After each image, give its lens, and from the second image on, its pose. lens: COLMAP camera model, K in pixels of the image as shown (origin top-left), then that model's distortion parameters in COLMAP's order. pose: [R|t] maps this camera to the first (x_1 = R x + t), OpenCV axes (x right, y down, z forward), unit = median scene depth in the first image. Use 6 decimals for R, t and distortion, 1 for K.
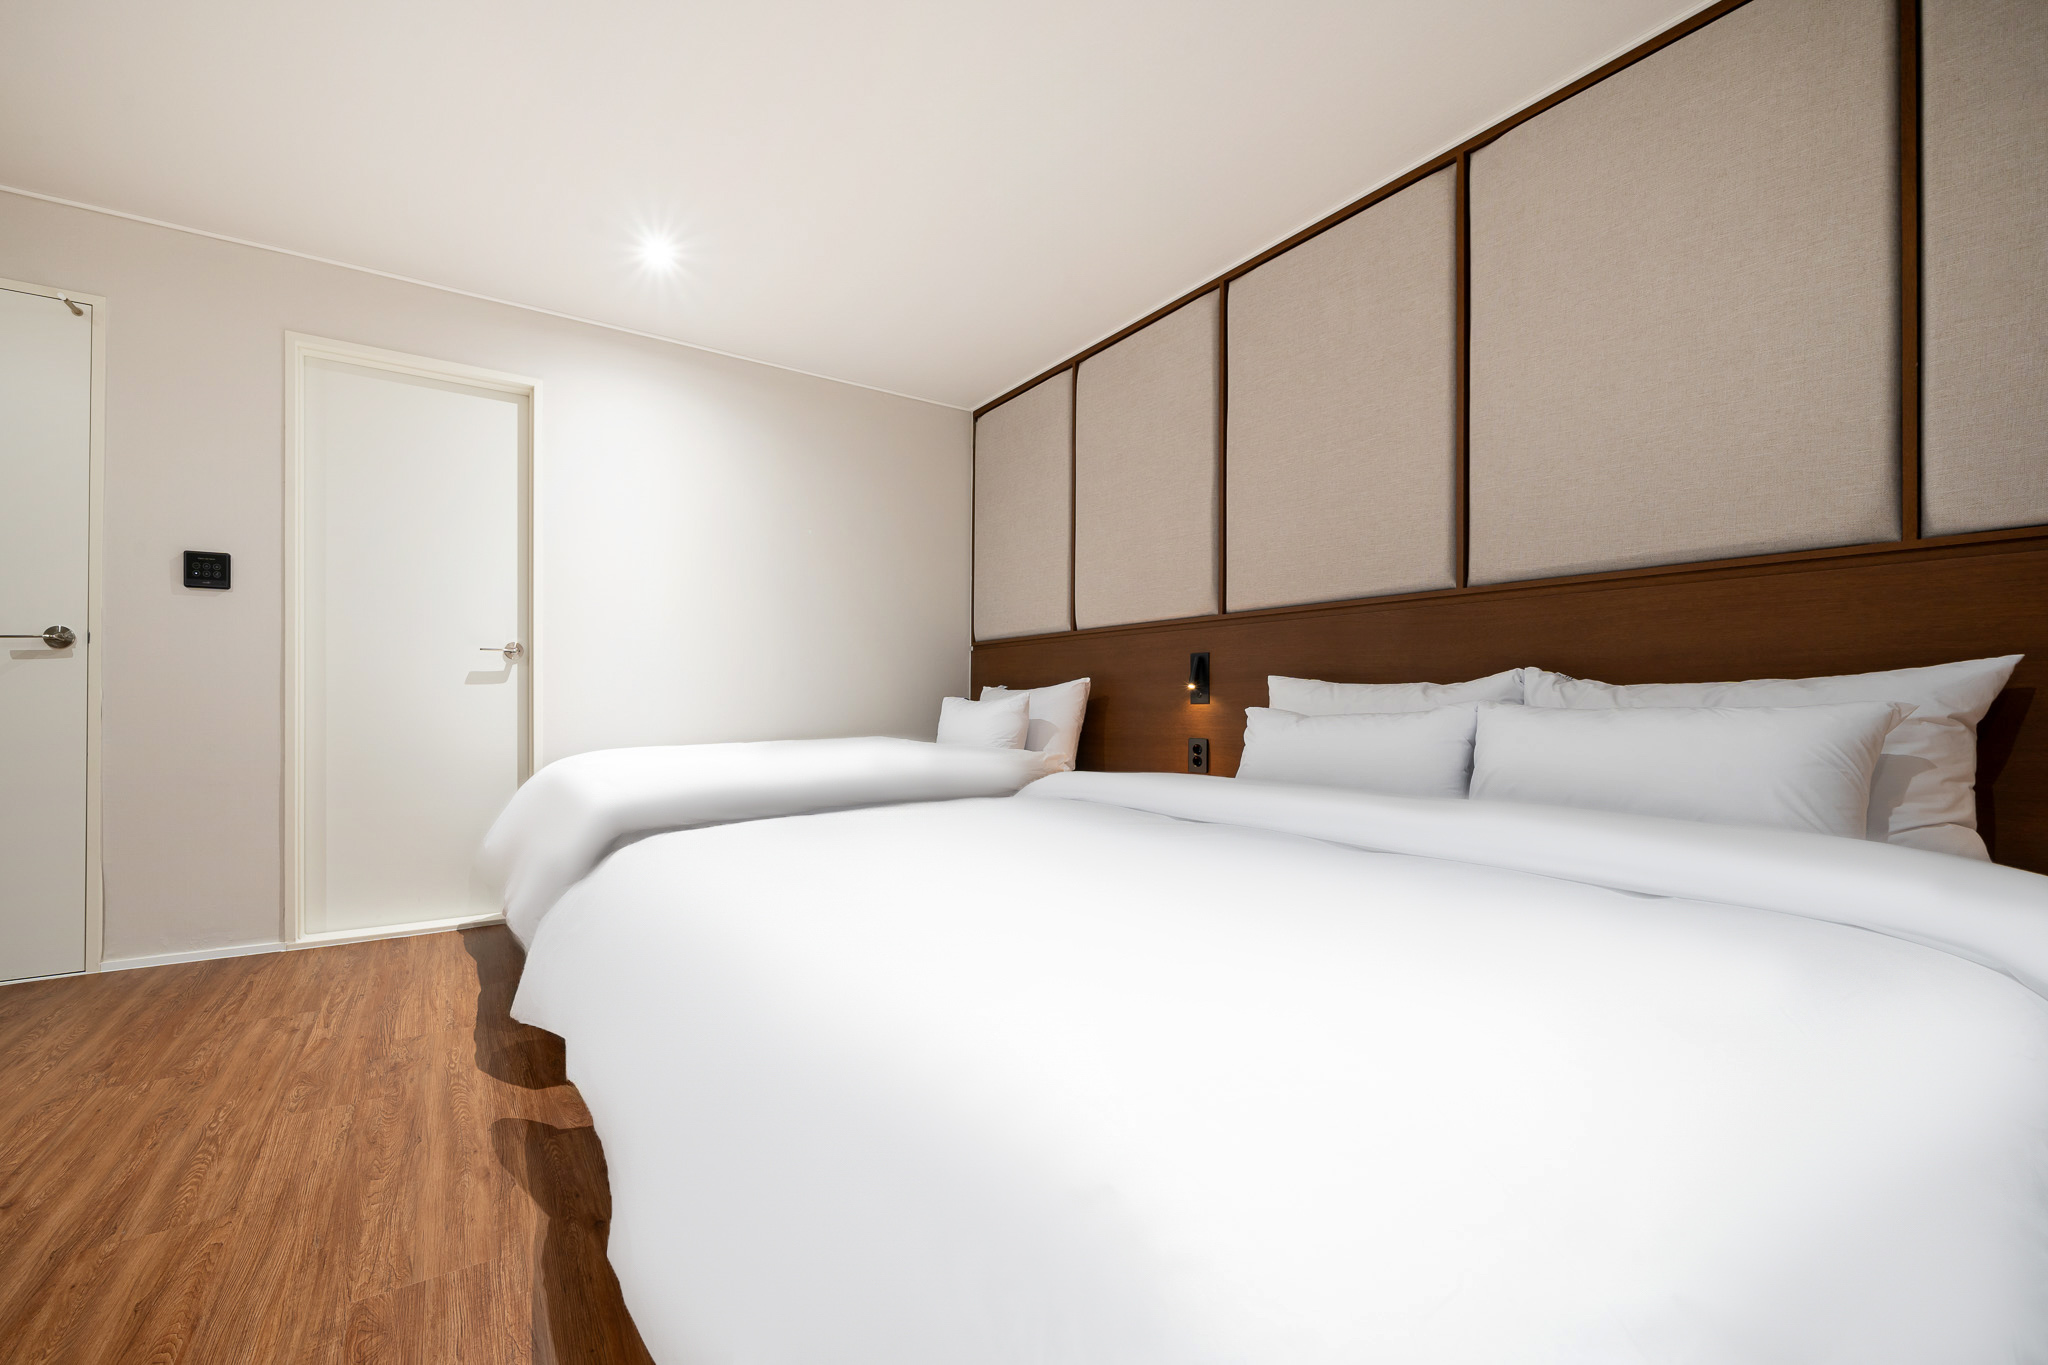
lens RADIAL K [[758.9, 0, 874.6], [0, 758.9, 697.9], [0, 0, 1]] dist [-0.000291, -0.000008]
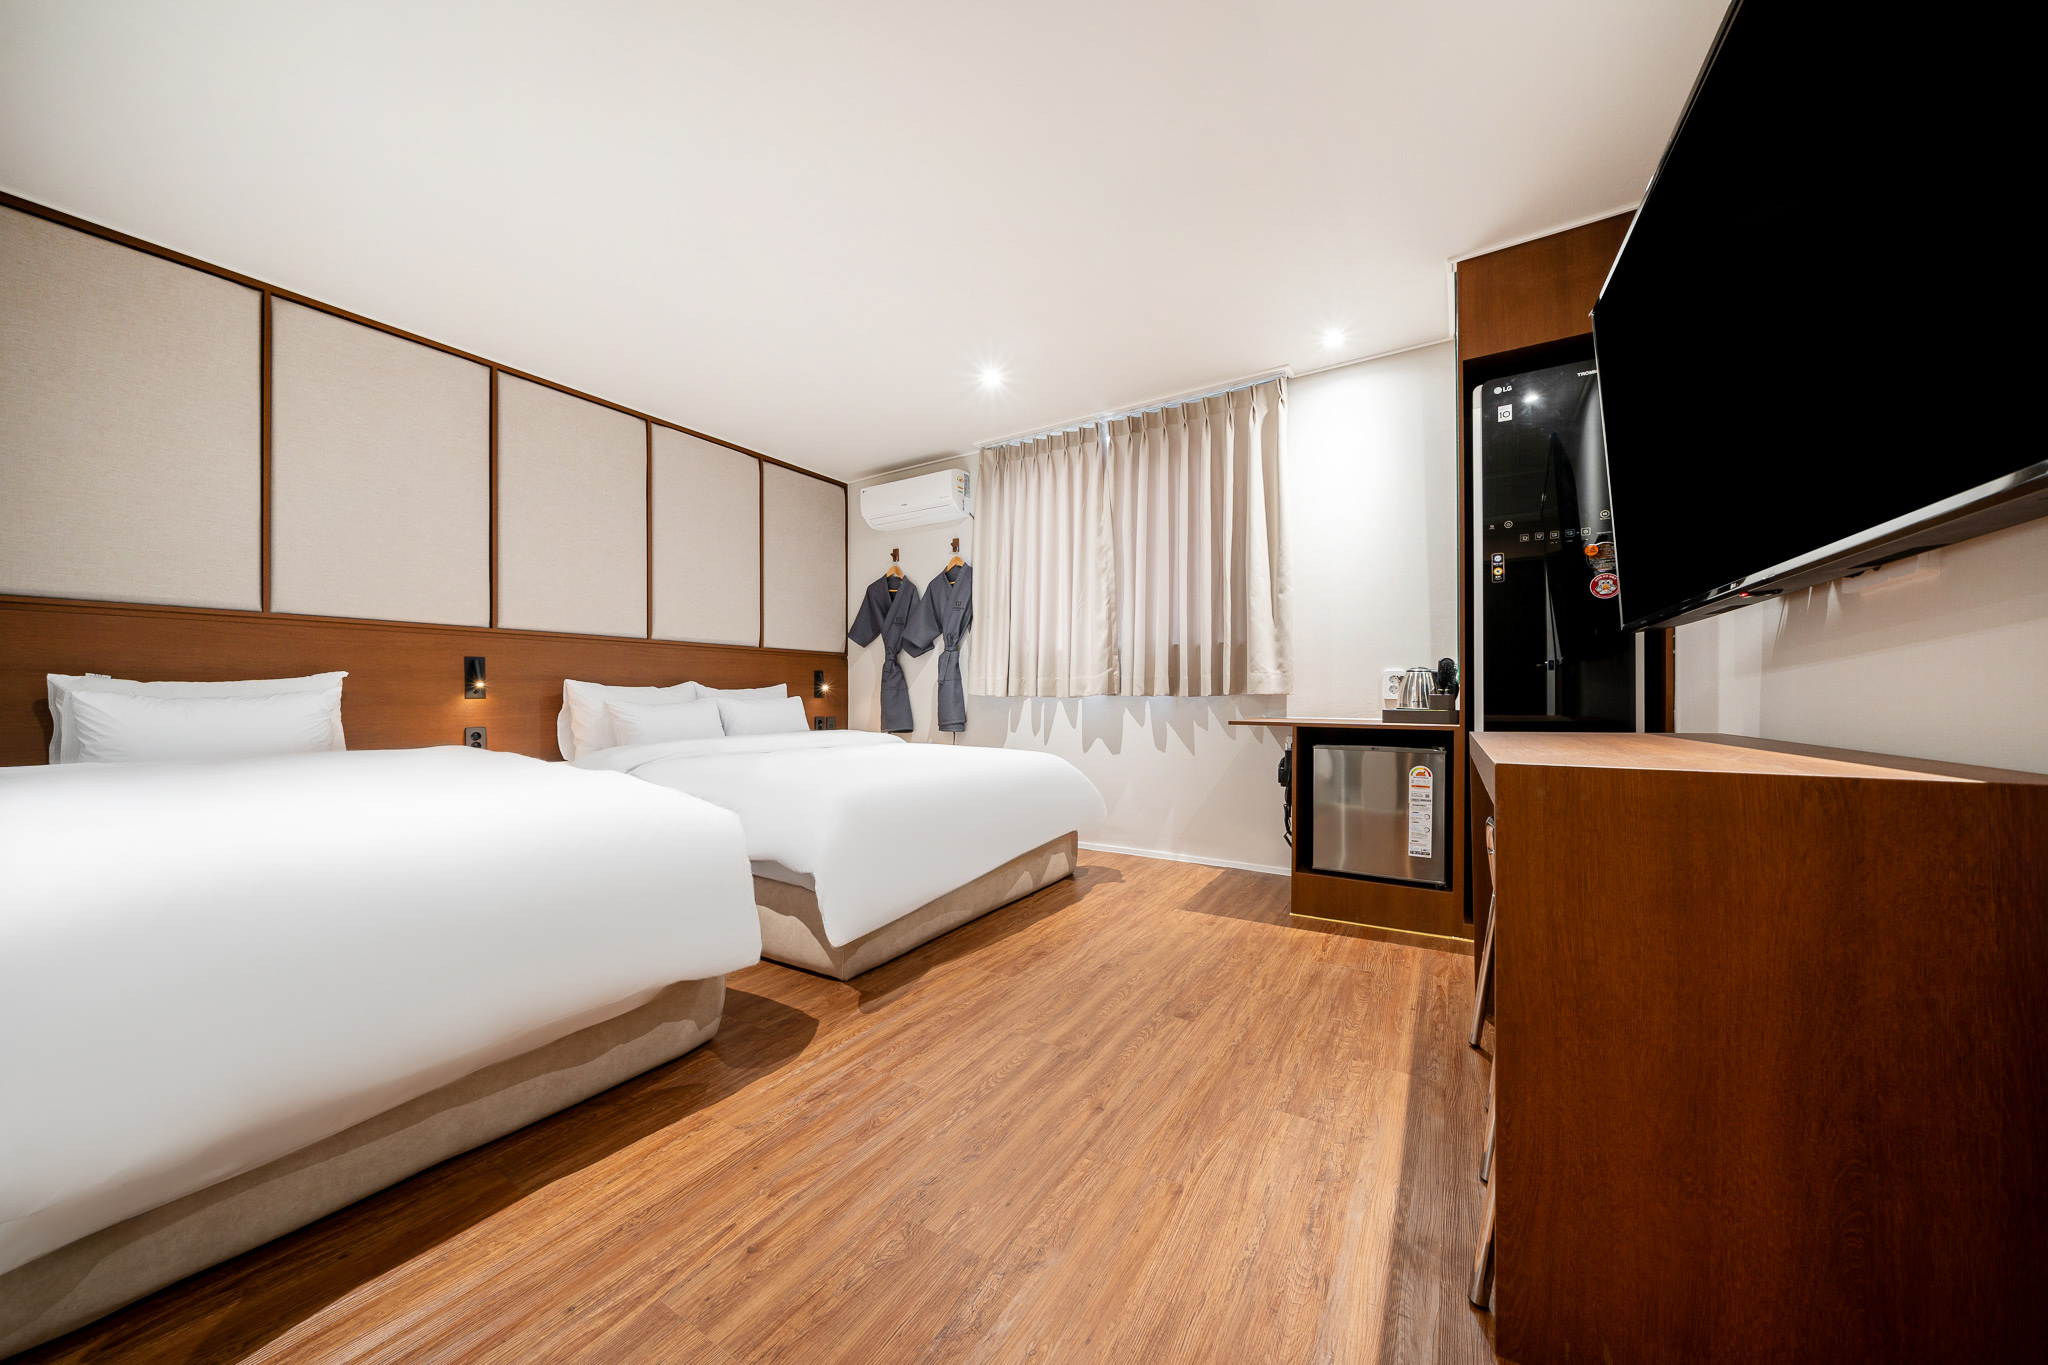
lens RADIAL K [[705.8, 0, 1015.5], [0, 705.8, 697.2], [0, 0, 1]] dist [-0.000079, 0.000014]
pose [[-0.487023, -0.001238, 0.873388, -1.125900], [-0.004883, 0.999987, -0.001305, 0.002516], [-0.873376, -0.004901, -0.487023, 0.910832]]
